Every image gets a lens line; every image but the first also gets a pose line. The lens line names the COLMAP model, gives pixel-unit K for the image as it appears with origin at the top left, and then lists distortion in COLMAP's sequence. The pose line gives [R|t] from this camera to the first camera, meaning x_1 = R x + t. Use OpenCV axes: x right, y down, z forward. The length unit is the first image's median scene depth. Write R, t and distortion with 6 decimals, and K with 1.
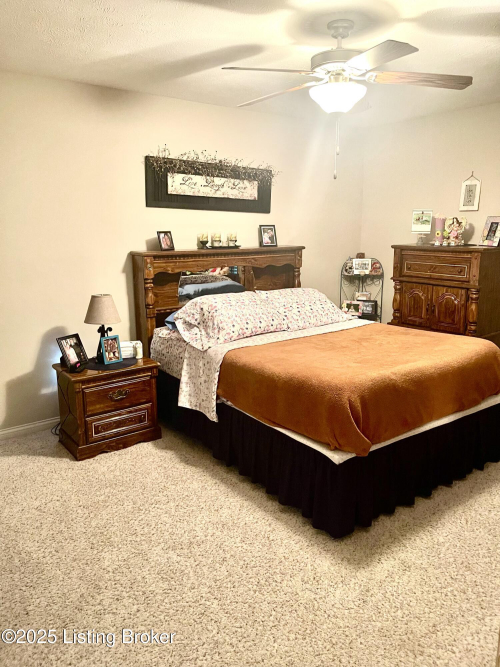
lens RADIAL K [[504.1, 0, 250.5], [0, 504.1, 340.5], [0, 0, 1]] dist [0.056320, -0.085167]
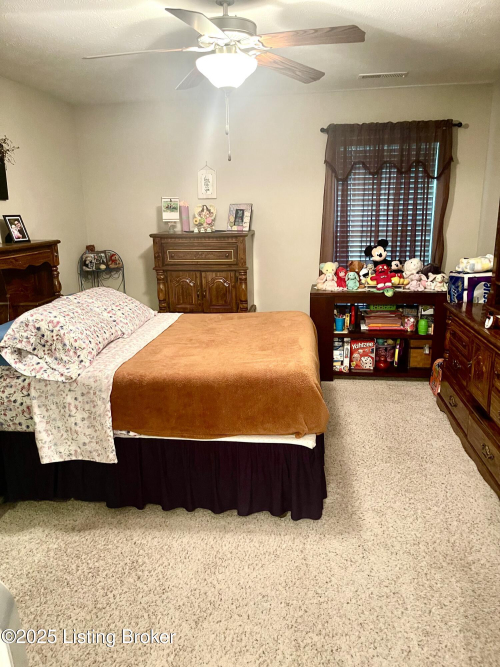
lens RADIAL K [[504.1, 0, 250.5], [0, 504.1, 340.5], [0, 0, 1]] dist [0.056320, -0.085167]
pose [[0.686077, -0.192049, 0.701723, -0.405483], [0.178944, 0.979444, 0.093102, -0.058314], [-0.705179, 0.061694, 0.706340, 0.248336]]
